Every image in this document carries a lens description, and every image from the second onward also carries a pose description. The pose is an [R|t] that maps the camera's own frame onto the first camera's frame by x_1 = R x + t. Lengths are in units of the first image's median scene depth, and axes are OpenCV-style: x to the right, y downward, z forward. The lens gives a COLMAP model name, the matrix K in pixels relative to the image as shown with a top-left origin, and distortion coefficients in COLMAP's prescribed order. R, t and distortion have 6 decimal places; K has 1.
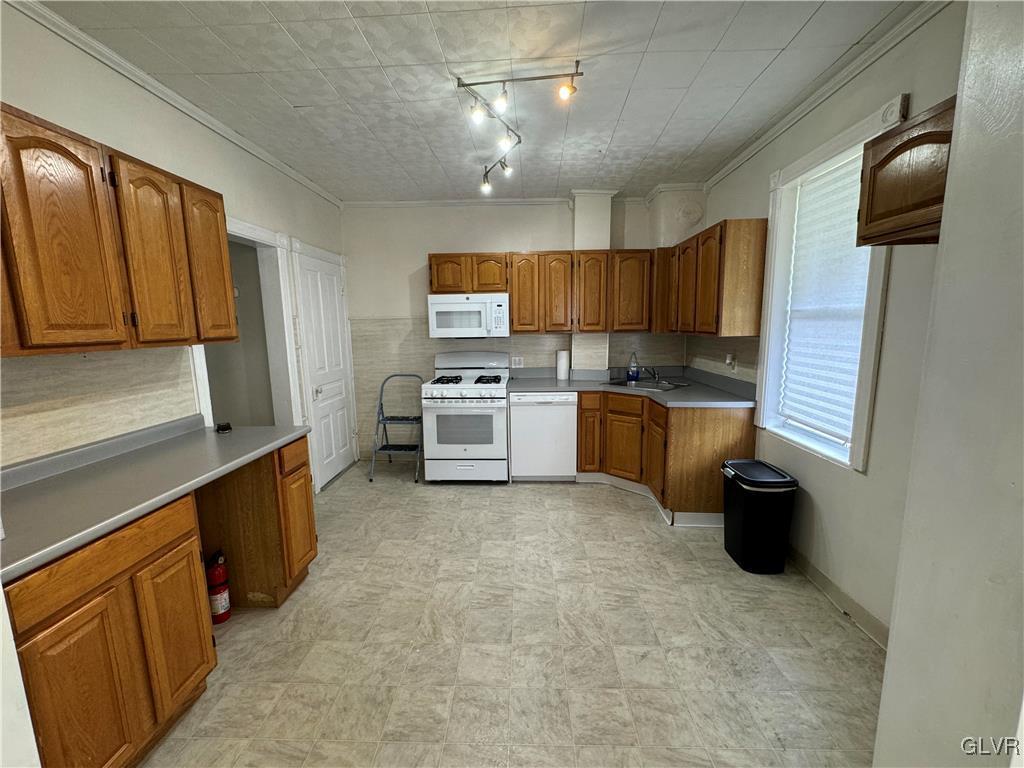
lens RADIAL K [[410.3, 0, 513.5], [0, 410.3, 384.0], [0, 0, 1]] dist [0.000717, 0.000016]
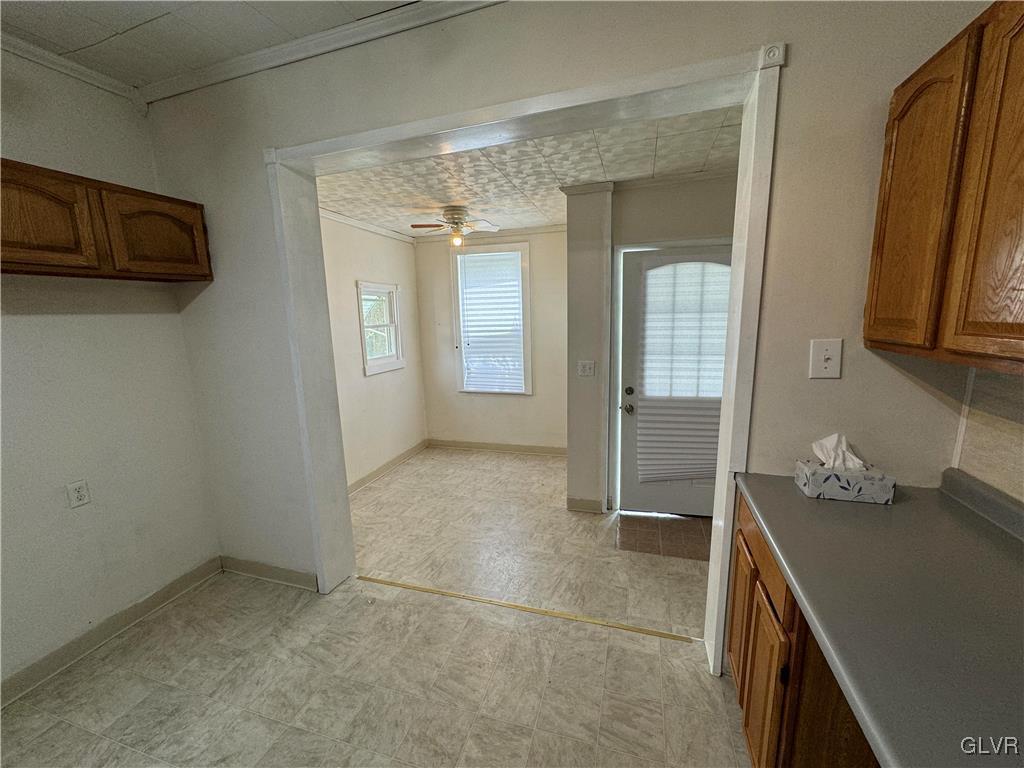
lens RADIAL K [[410.3, 0, 513.5], [0, 410.3, 384.0], [0, 0, 1]] dist [0.000717, 0.000016]
pose [[-0.961618, -0.005237, 0.274342, -0.307390], [0.083072, 0.947340, 0.309267, -0.161129], [-0.261515, 0.320187, -0.910544, 0.929407]]
